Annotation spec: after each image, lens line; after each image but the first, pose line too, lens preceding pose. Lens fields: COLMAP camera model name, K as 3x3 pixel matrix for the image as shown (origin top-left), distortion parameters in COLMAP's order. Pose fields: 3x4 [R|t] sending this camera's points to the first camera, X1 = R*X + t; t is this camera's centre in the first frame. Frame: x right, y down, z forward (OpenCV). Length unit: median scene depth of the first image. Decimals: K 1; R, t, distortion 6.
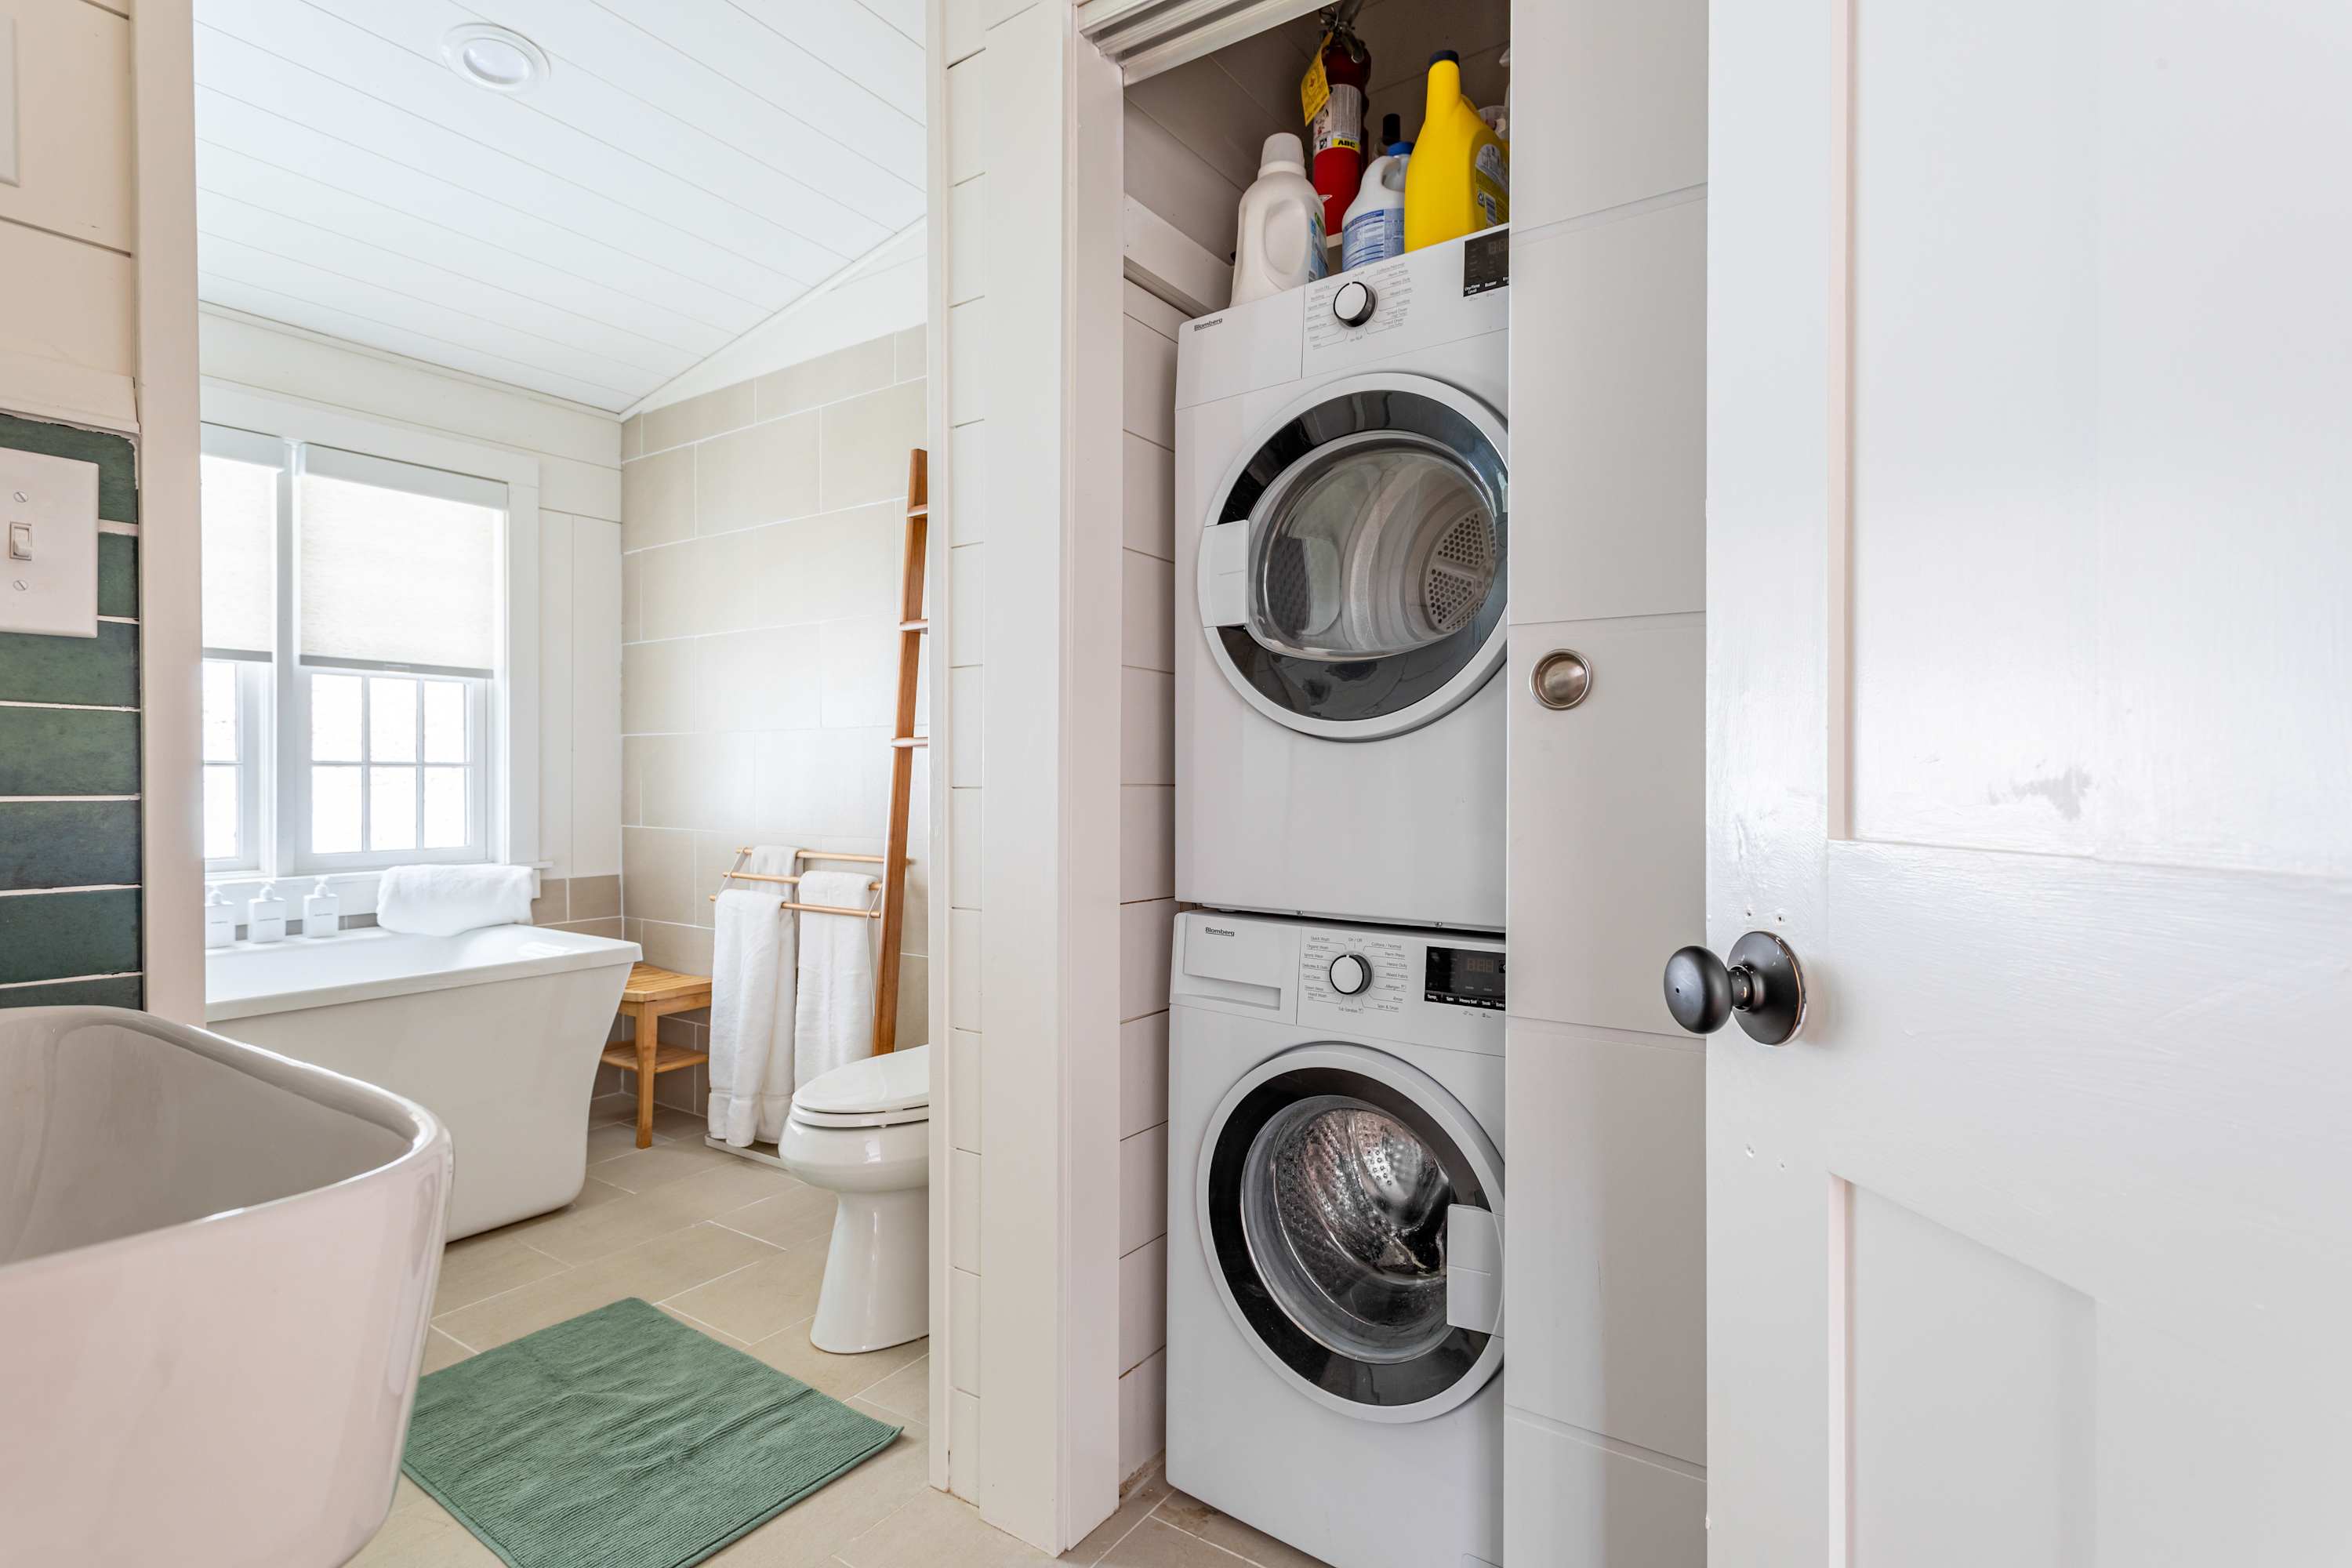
lens RADIAL K [[1140.5, 0, 1176.0], [0, 1140.5, 784.0], [0, 0, 1]] dist [-0.004650, 0.005931]
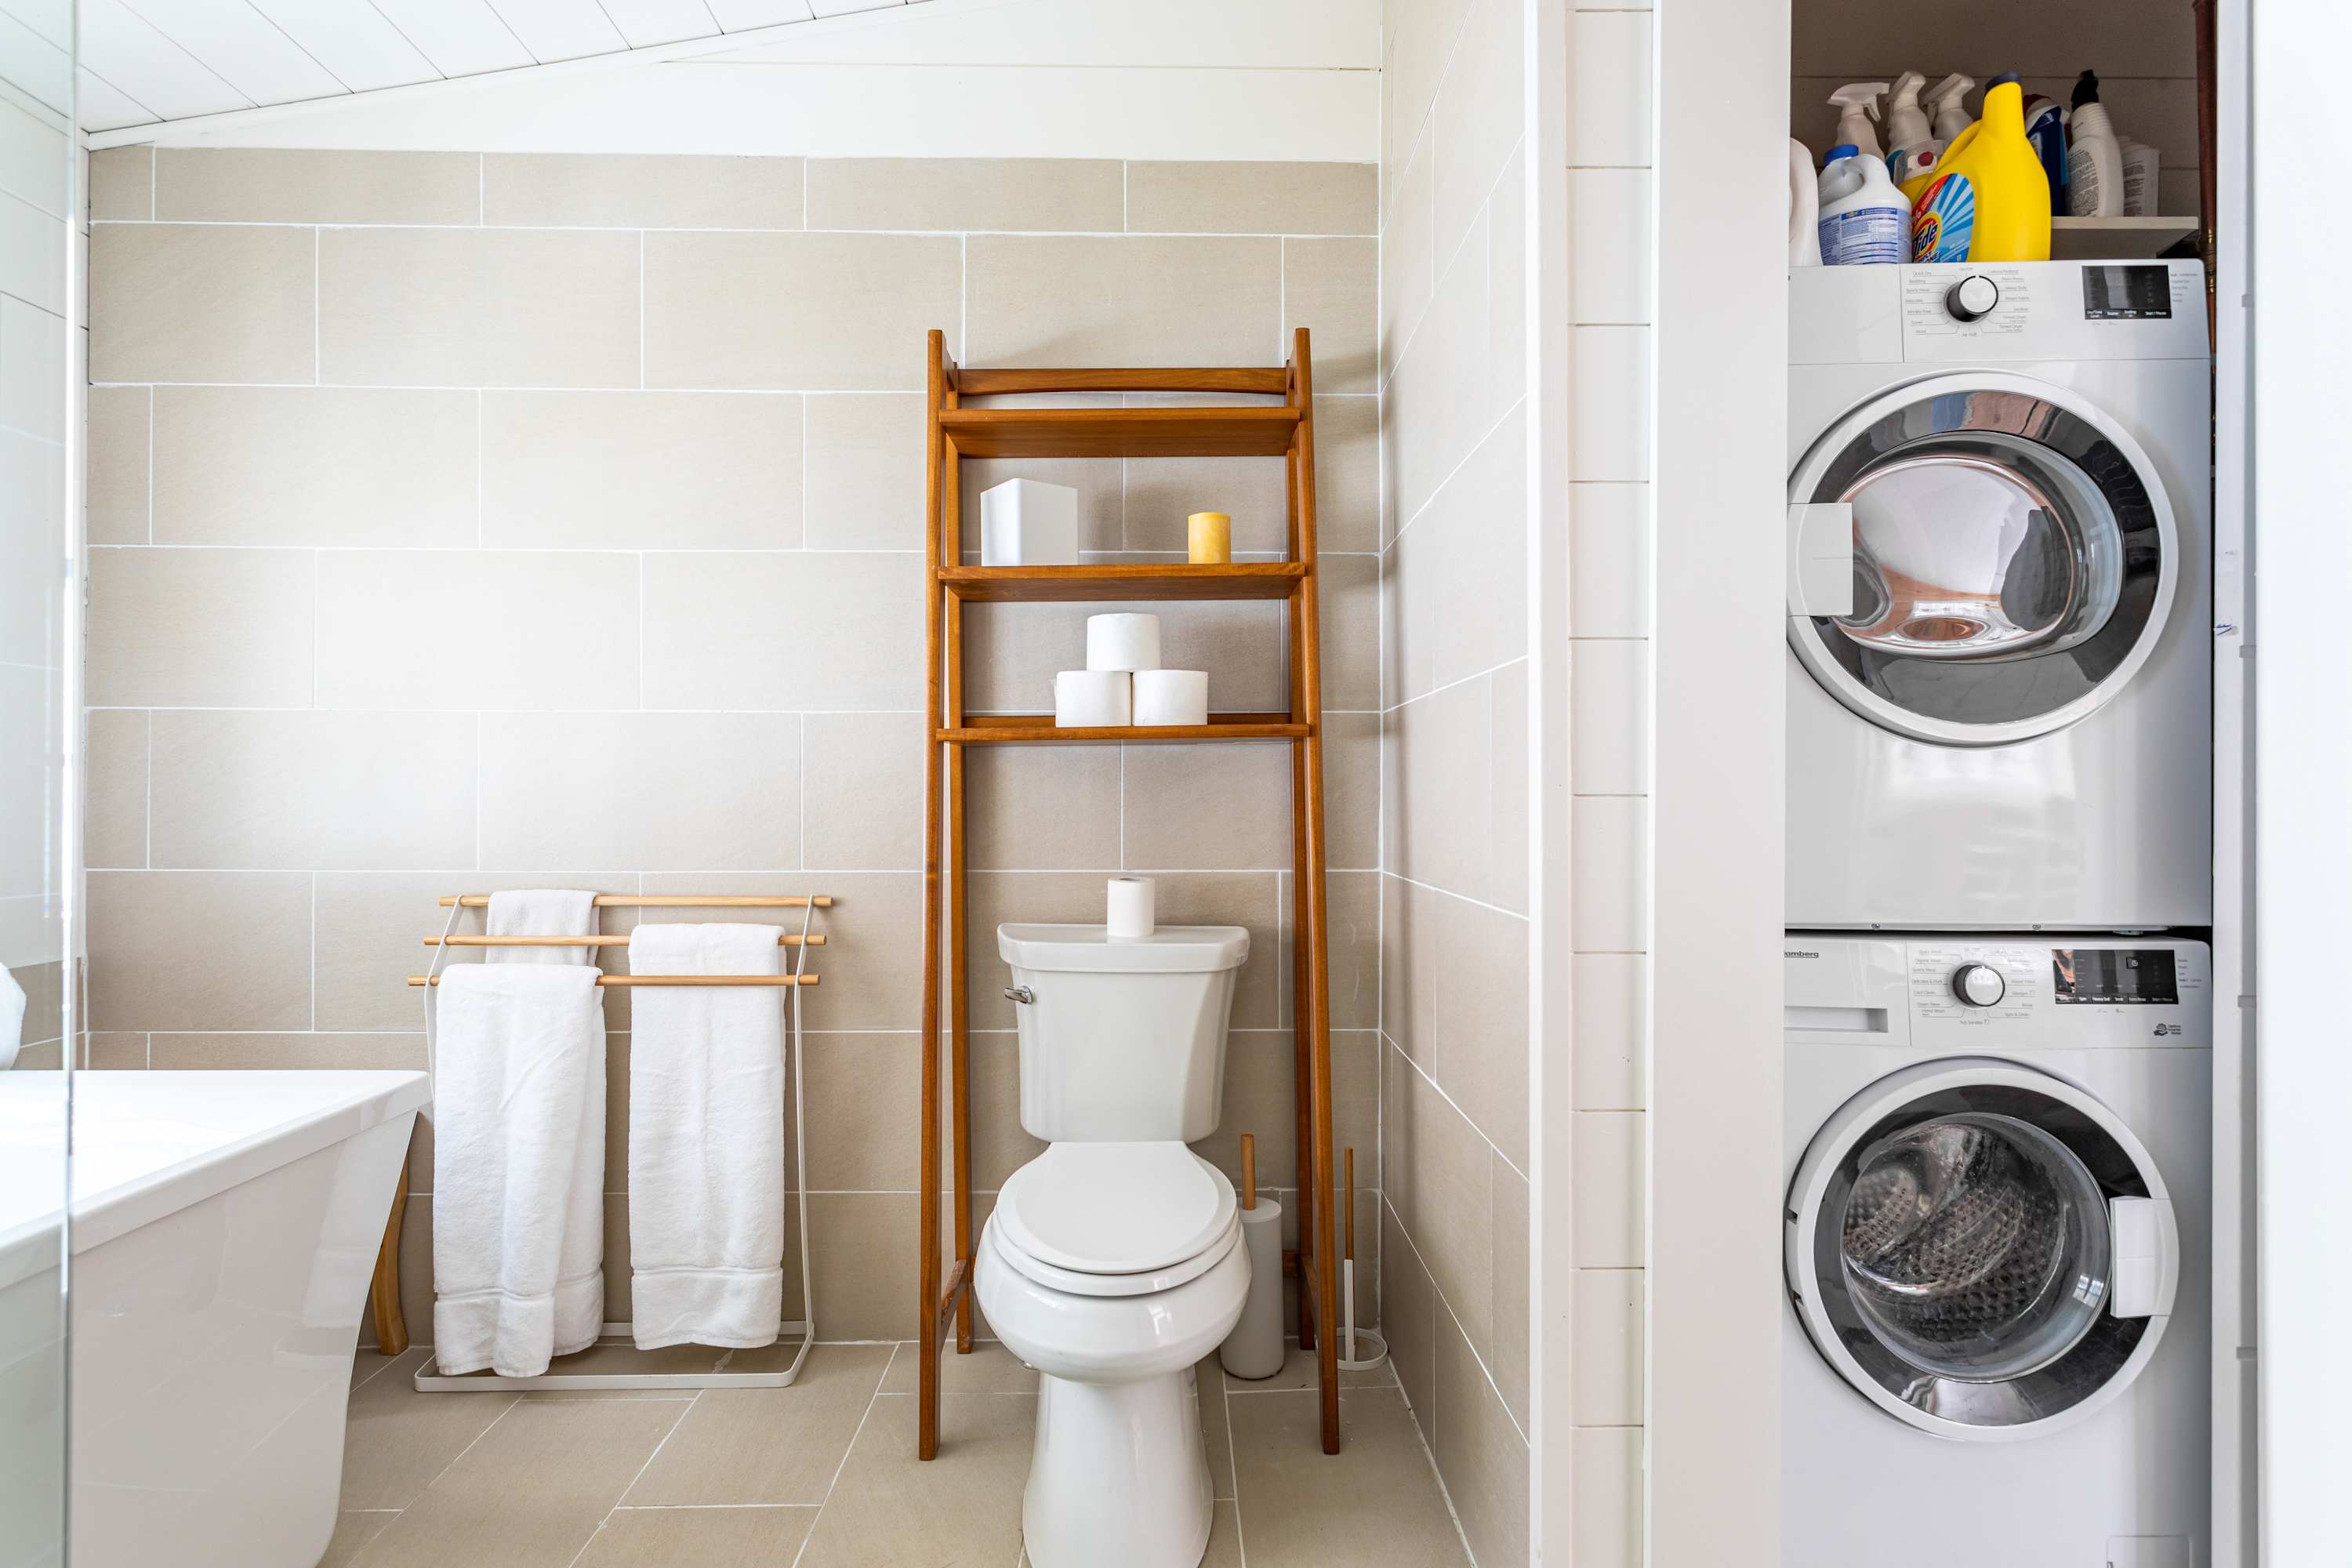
lens RADIAL K [[1140.5, 0, 1176.0], [0, 1140.5, 784.0], [0, 0, 1]] dist [-0.004650, 0.005931]
pose [[0.815253, 0.005725, 0.579077, -0.458485], [0.001039, 0.999935, -0.011348, 0.002726], [-0.579105, 0.009854, 0.815194, 0.286249]]
